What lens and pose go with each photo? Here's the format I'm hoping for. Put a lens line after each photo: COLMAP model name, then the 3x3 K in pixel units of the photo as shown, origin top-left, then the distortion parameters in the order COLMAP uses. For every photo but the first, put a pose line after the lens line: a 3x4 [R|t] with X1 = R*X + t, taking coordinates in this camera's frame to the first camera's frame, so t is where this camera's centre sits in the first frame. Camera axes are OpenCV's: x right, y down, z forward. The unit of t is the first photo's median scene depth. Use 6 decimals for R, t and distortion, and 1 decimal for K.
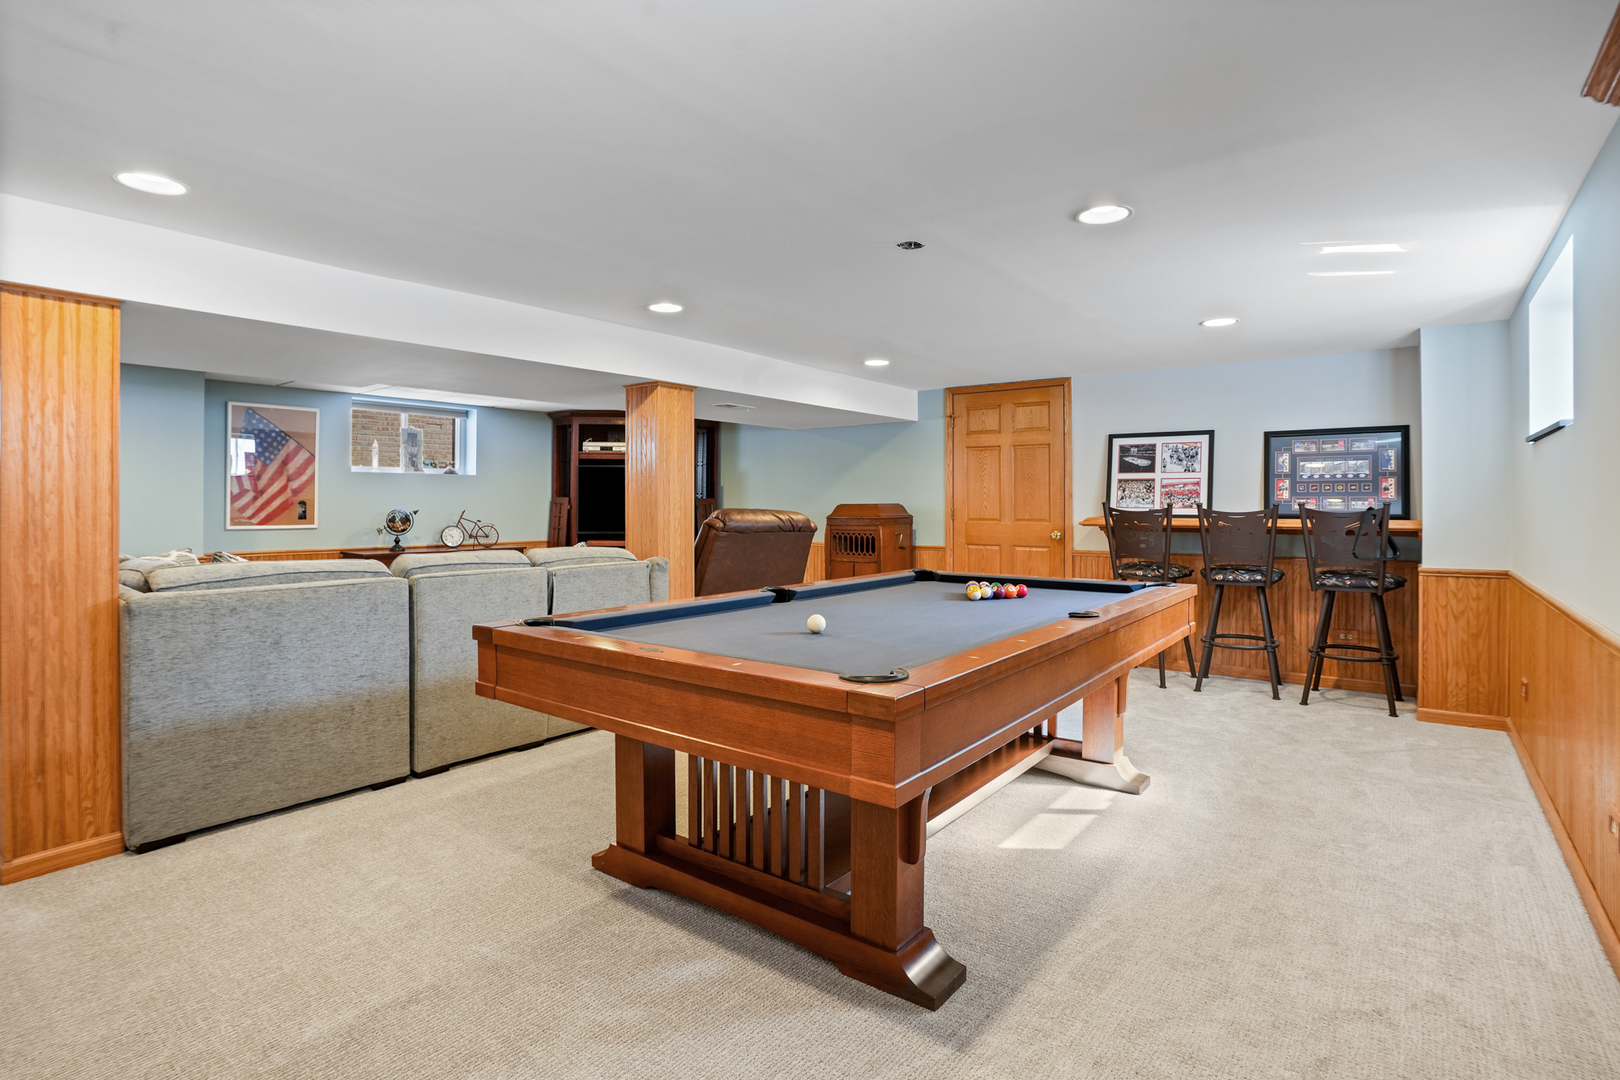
lens RADIAL K [[805.9, 0, 809.1], [0, 805.9, 500.4], [0, 0, 1]] dist [-0.079886, 0.022473]
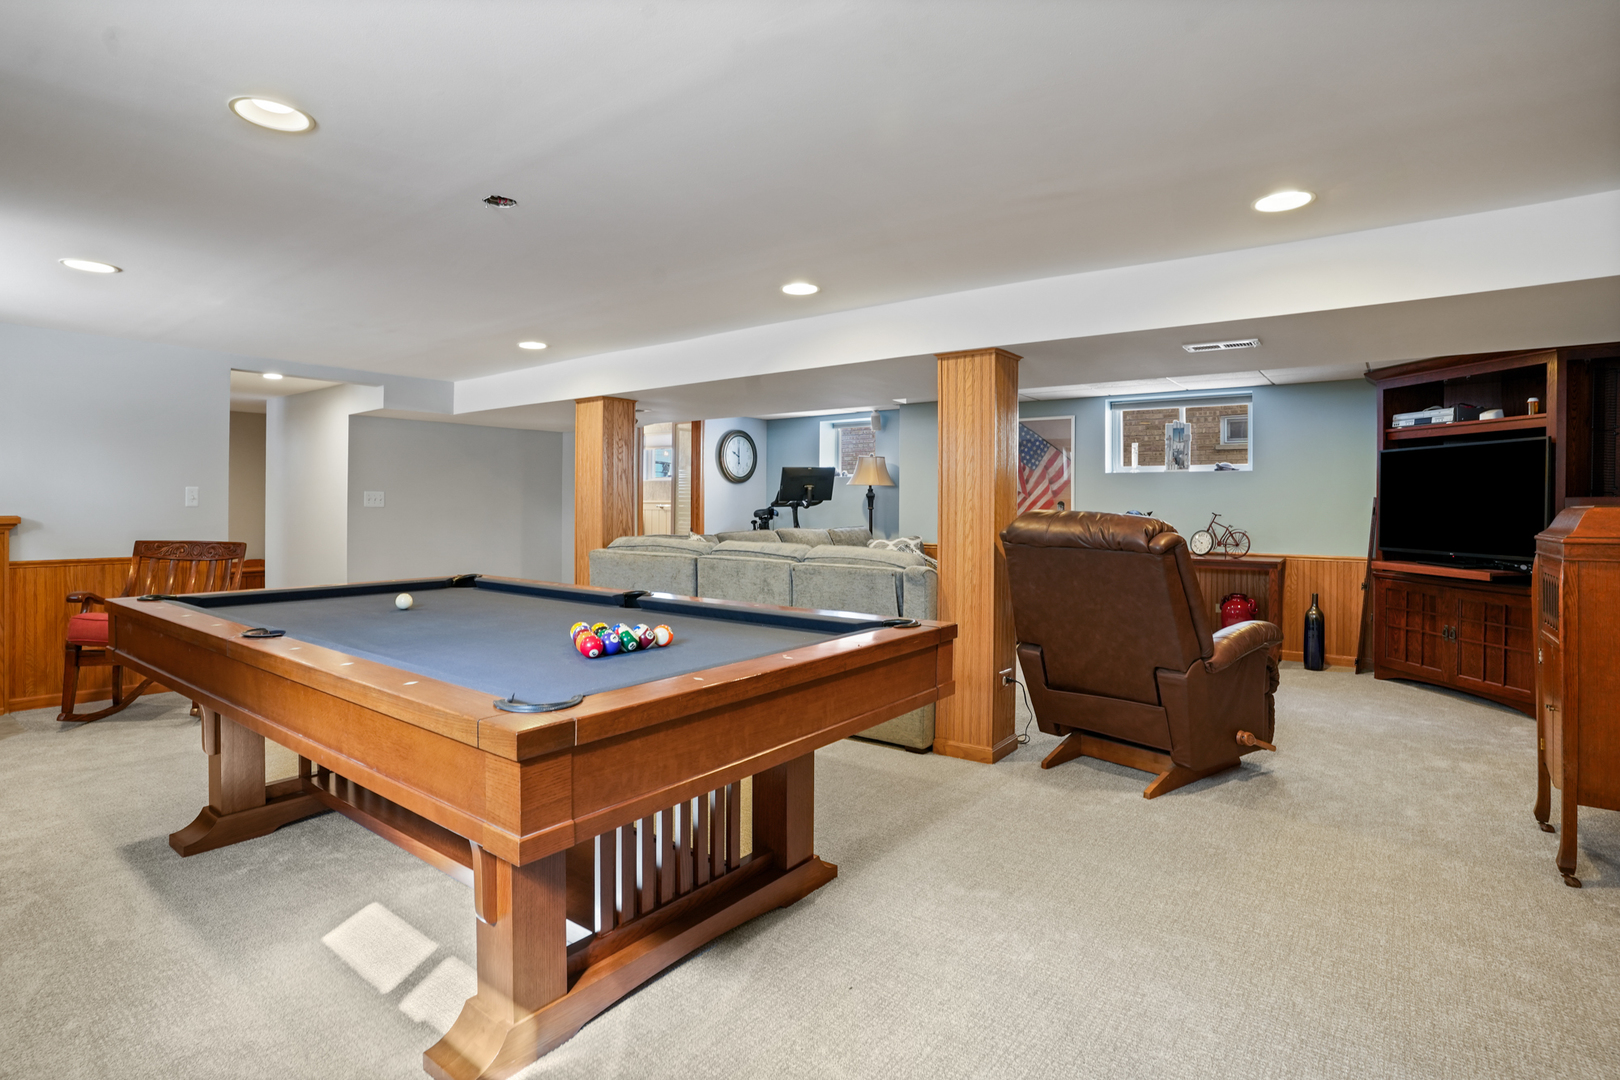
lens RADIAL K [[805.9, 0, 809.1], [0, 805.9, 500.4], [0, 0, 1]] dist [-0.079886, 0.022473]
pose [[-0.008602, -0.002581, -0.999960, 0.482089], [-0.004258, 0.999988, -0.002545, 0.003641], [0.999954, 0.004235, -0.008613, 0.663441]]
